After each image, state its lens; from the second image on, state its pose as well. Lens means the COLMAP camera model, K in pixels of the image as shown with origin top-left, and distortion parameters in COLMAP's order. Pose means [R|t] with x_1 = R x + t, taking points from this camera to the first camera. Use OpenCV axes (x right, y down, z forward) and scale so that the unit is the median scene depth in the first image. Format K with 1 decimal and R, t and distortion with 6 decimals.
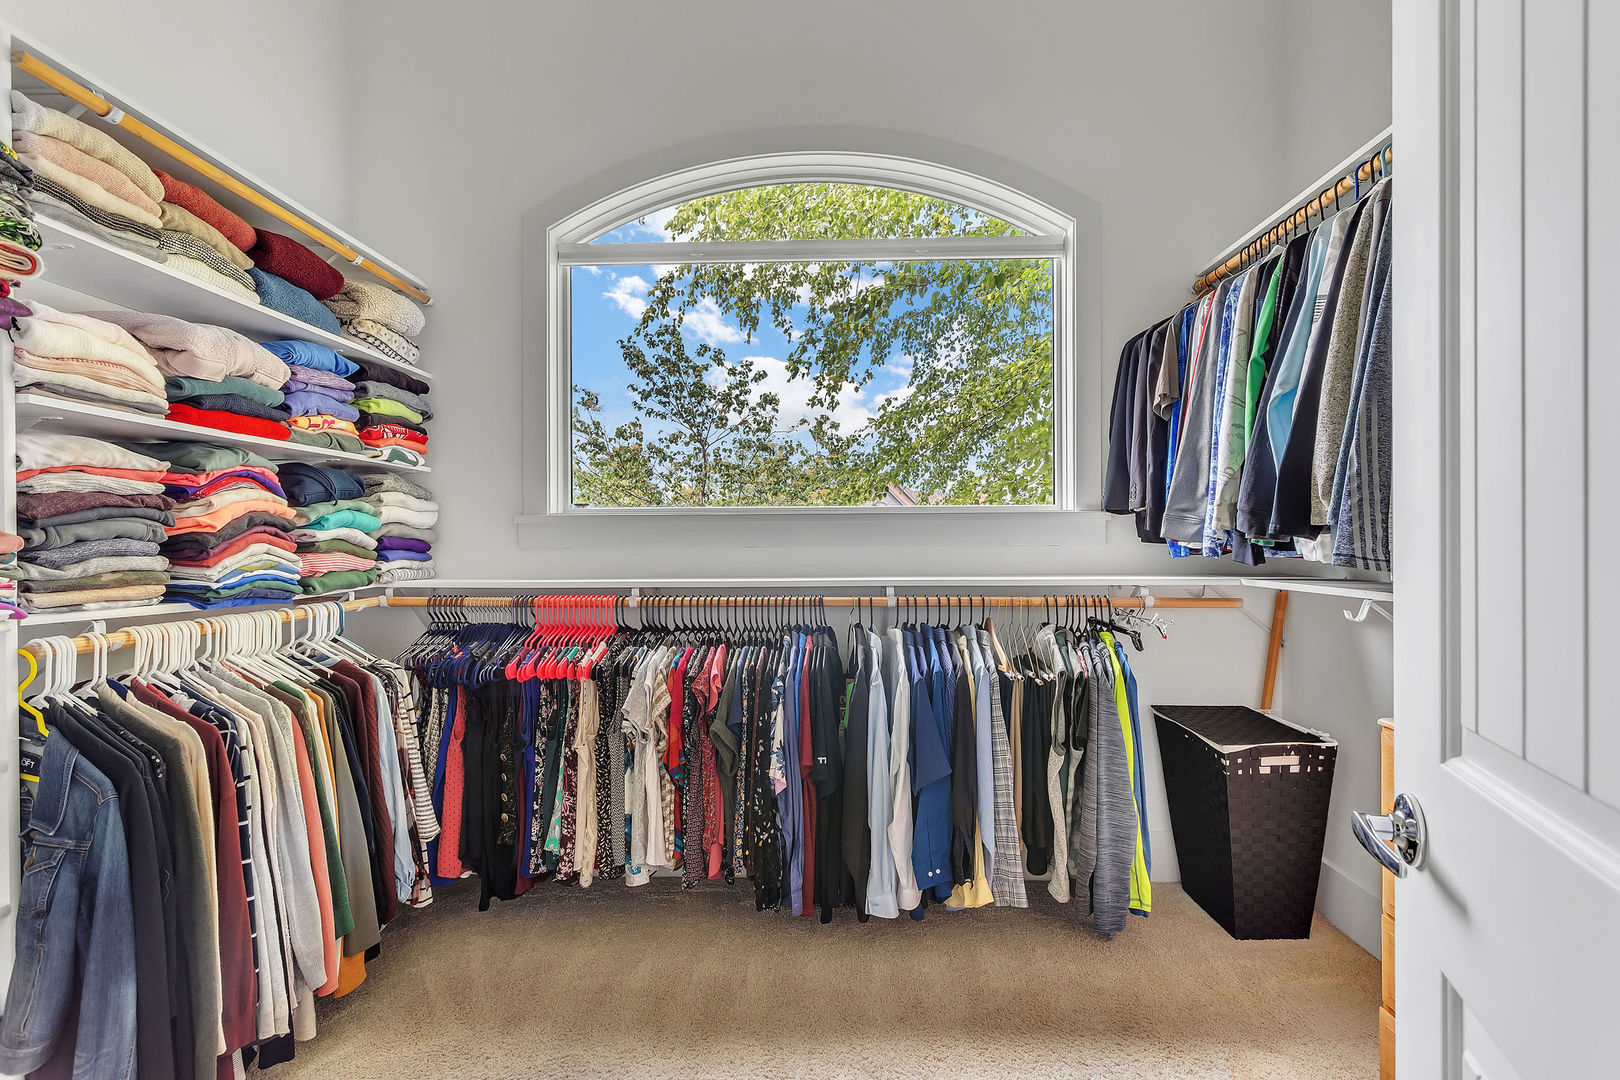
lens RADIAL K [[767.7, 0, 819.9], [0, 767.7, 549.0], [0, 0, 1]] dist [-0.000846, 0.000592]
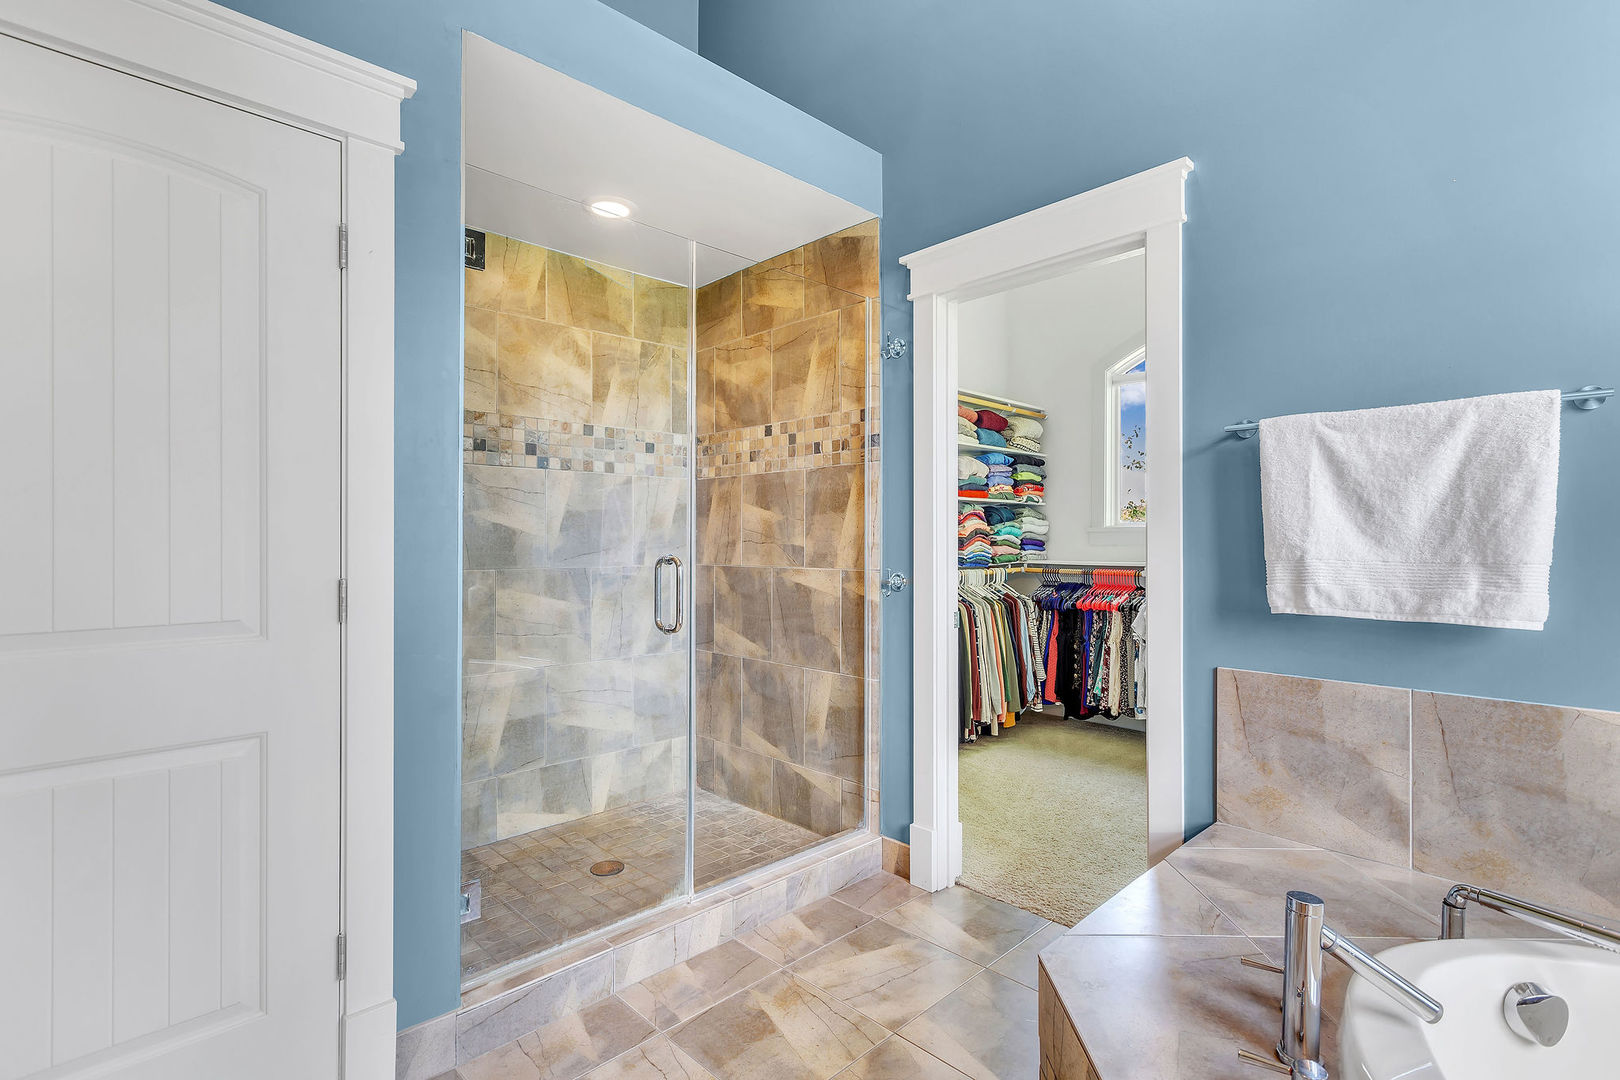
lens RADIAL K [[767.7, 0, 810.9], [0, 767.7, 541.3], [0, 0, 1]] dist [-0.000846, 0.000592]
pose [[0.708821, 0.002239, -0.705385, 0.537236], [-0.011404, 0.999901, -0.008287, 0.016358], [0.705297, 0.013918, 0.708776, -0.962955]]
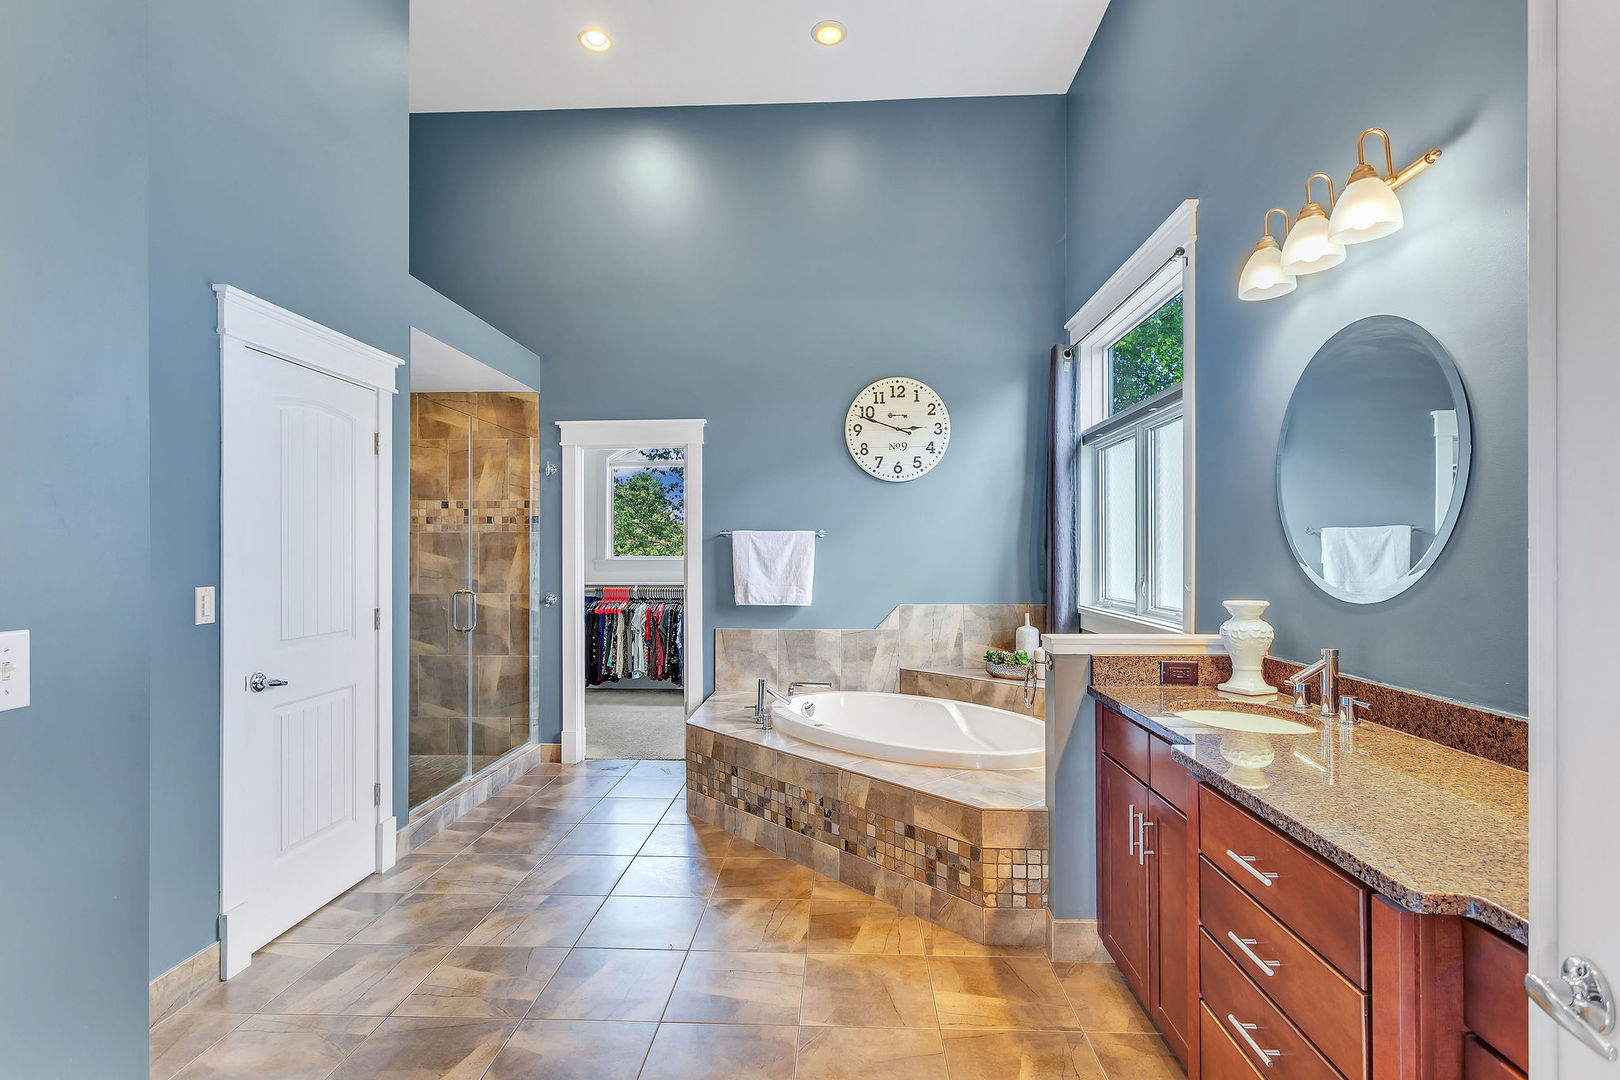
lens RADIAL K [[767.7, 0, 809.3], [0, 767.7, 550.8], [0, 0, 1]] dist [-0.000846, 0.000592]
pose [[0.999442, 0.002515, -0.033301, 0.583115], [-0.003121, 0.999831, -0.018141, -0.032719], [0.033249, 0.018235, 0.999281, -2.154543]]
